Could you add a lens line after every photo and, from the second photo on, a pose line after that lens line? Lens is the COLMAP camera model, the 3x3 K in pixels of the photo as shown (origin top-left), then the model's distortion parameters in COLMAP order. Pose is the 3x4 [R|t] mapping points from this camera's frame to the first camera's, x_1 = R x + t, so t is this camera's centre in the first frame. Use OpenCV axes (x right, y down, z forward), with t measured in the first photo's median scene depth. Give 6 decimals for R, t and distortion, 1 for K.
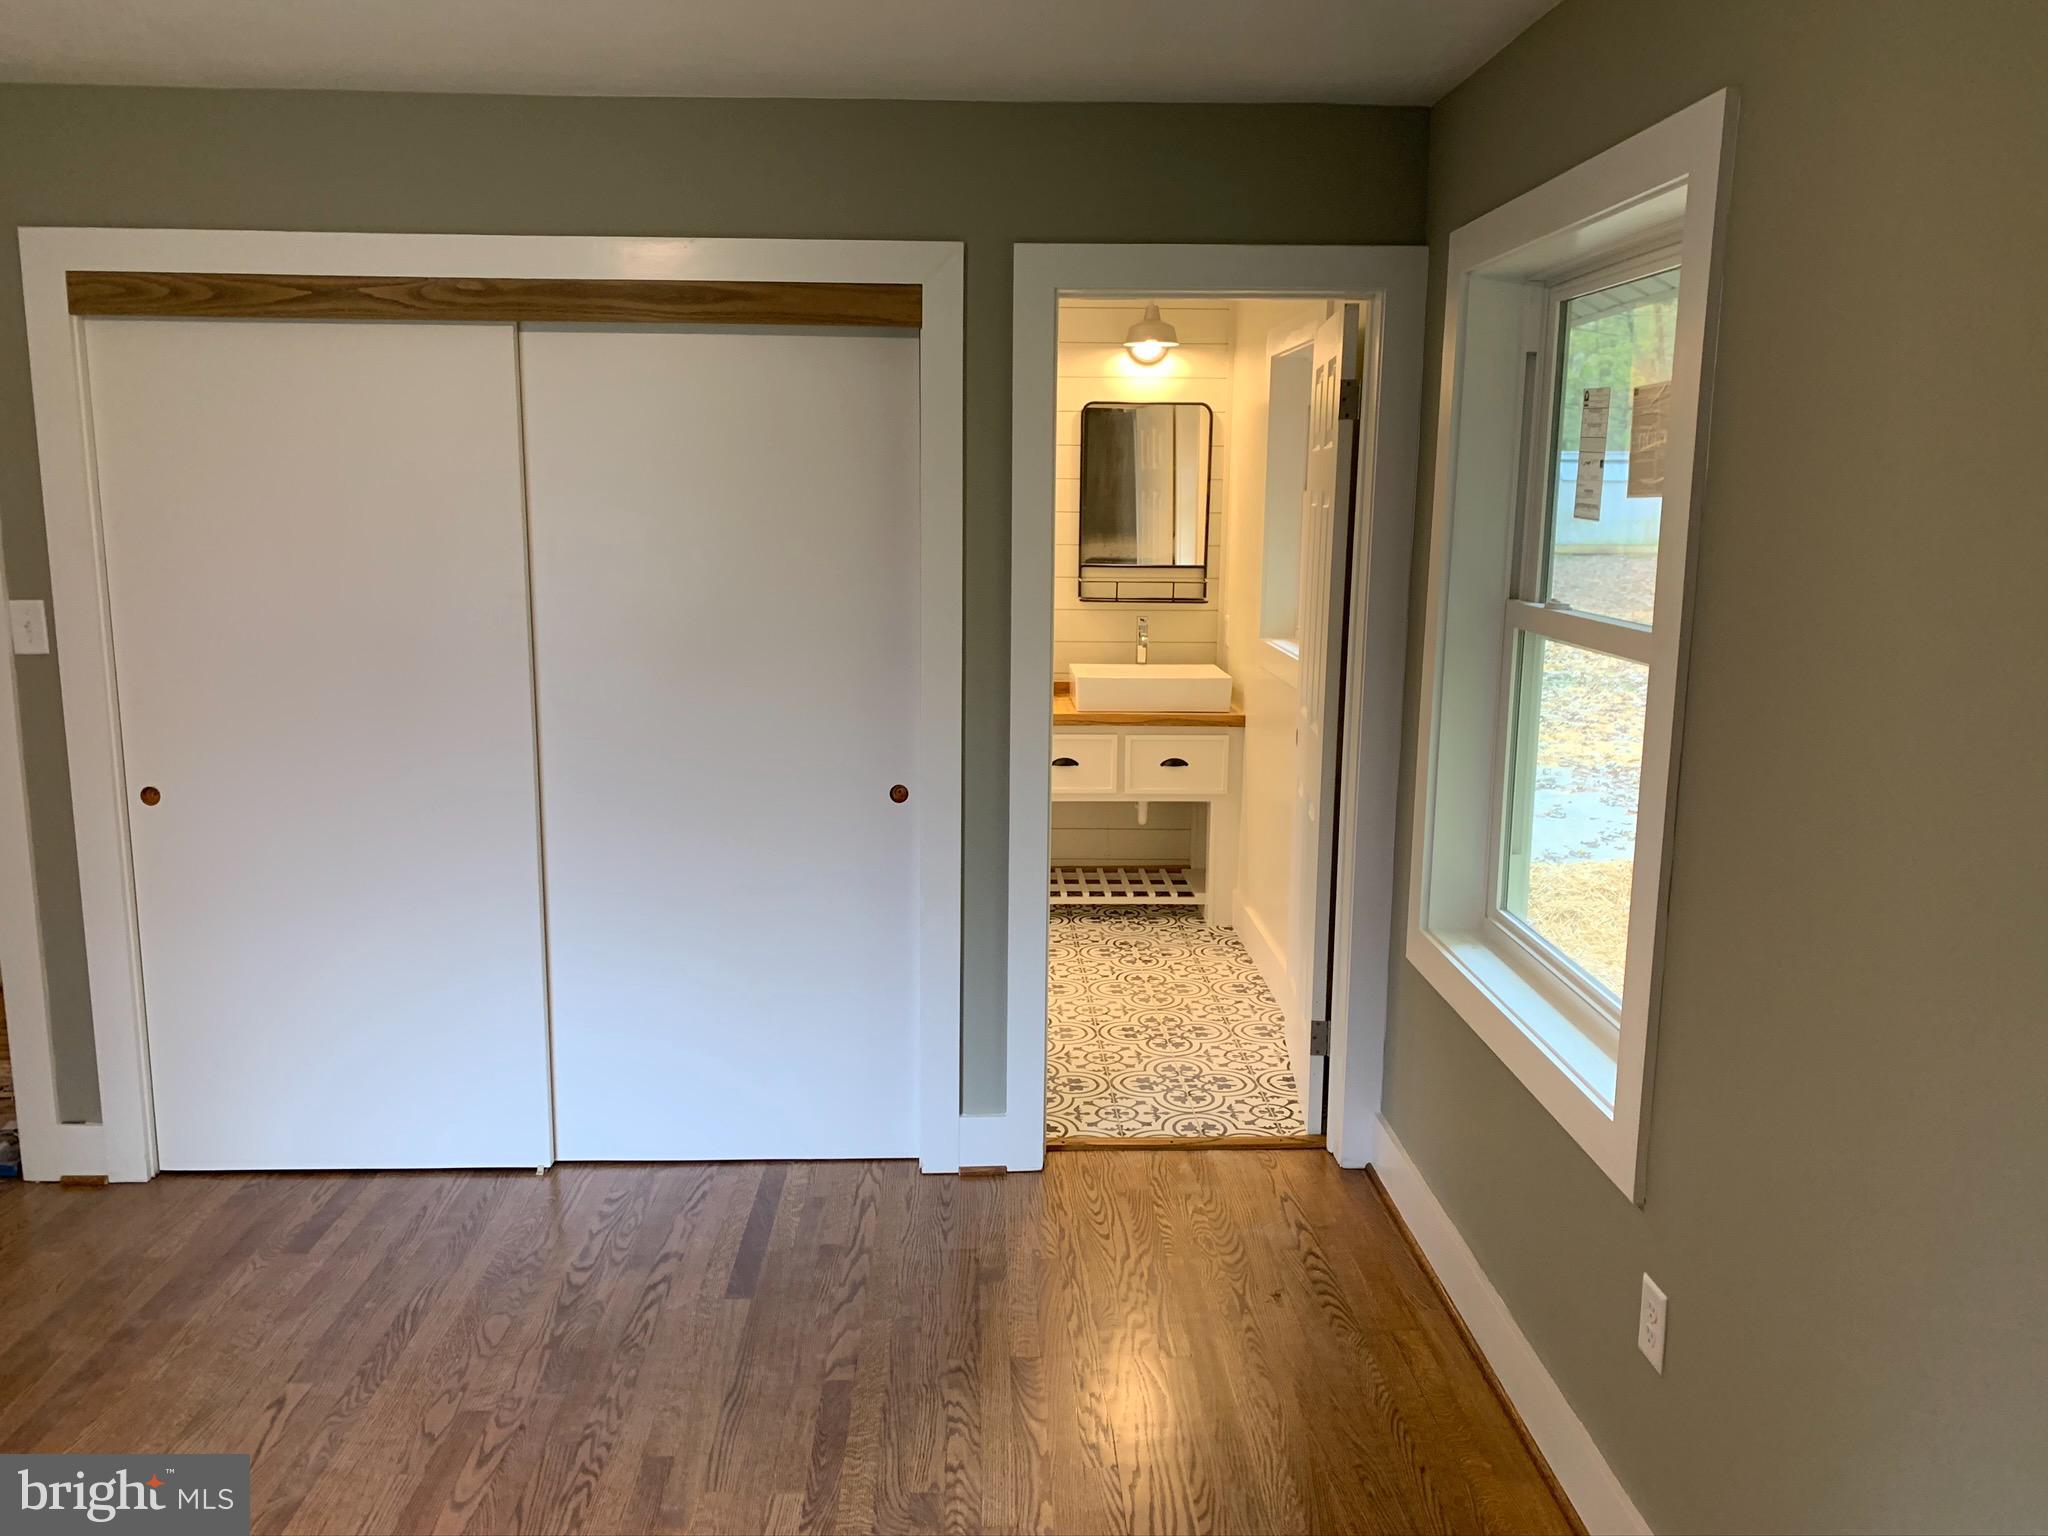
lens RADIAL K [[1560.4, 0, 1024.0], [0, 1560.4, 768.0], [0, 0, 1]] dist [0.008635, 0.005371]
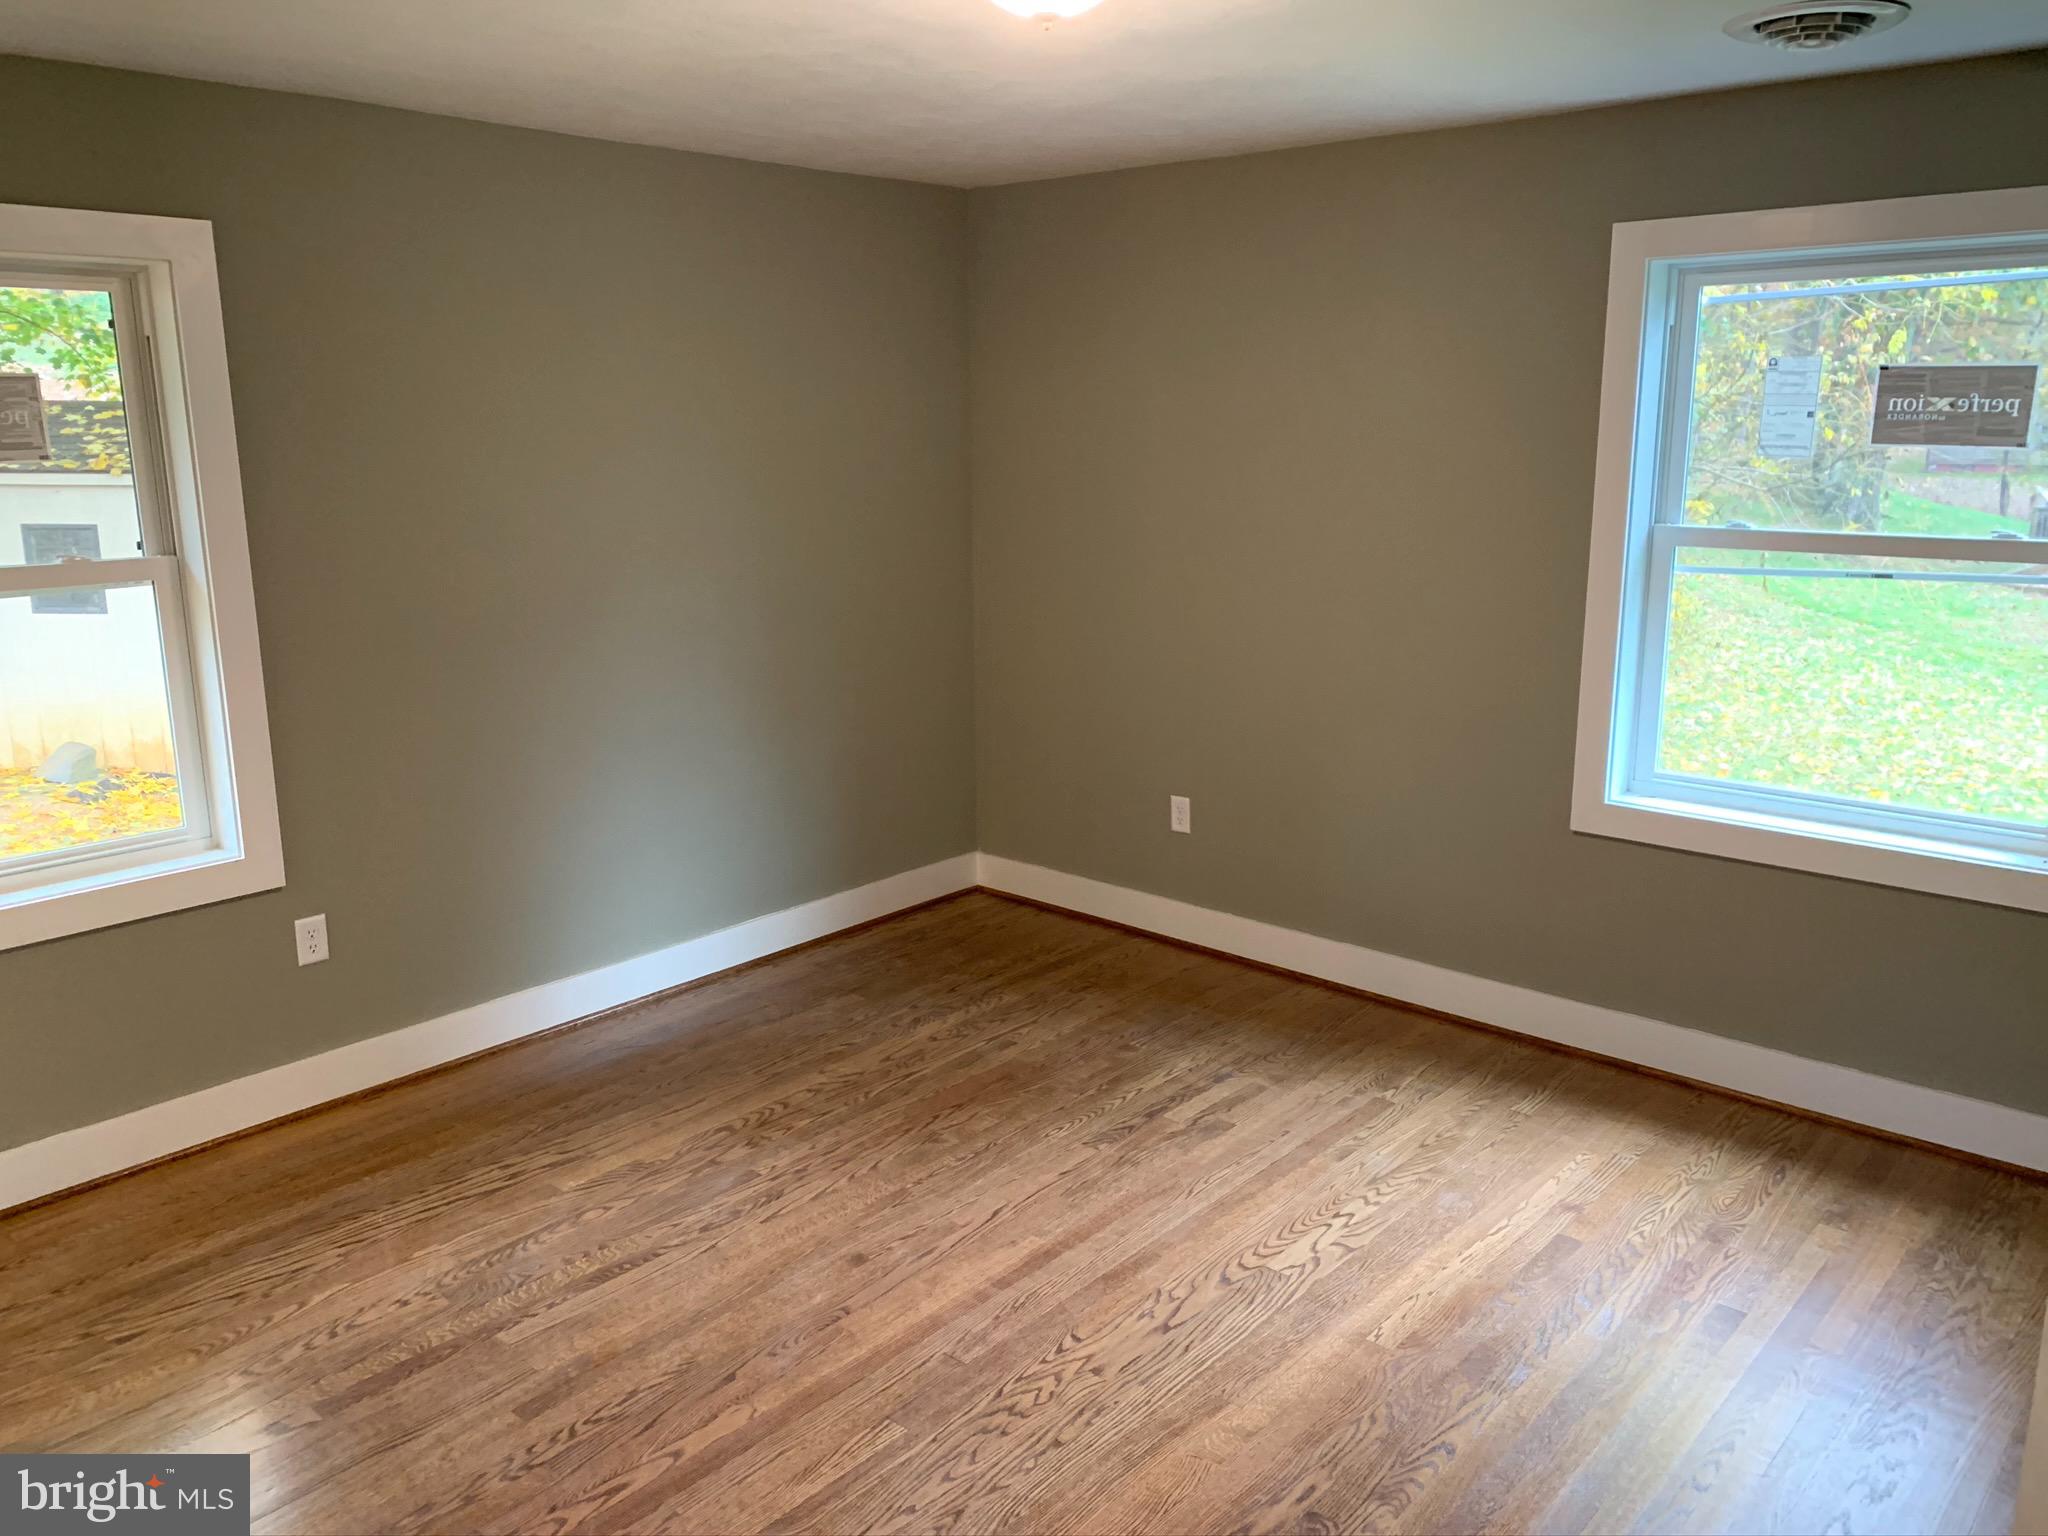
lens RADIAL K [[1560.4, 0, 1024.0], [0, 1560.4, 768.0], [0, 0, 1]] dist [0.008635, 0.005371]
pose [[-0.726667, -0.161219, 0.667805, -1.146932], [0.118564, 0.928057, 0.353062, -0.301044], [-0.676682, 0.335736, -0.655273, 1.359406]]
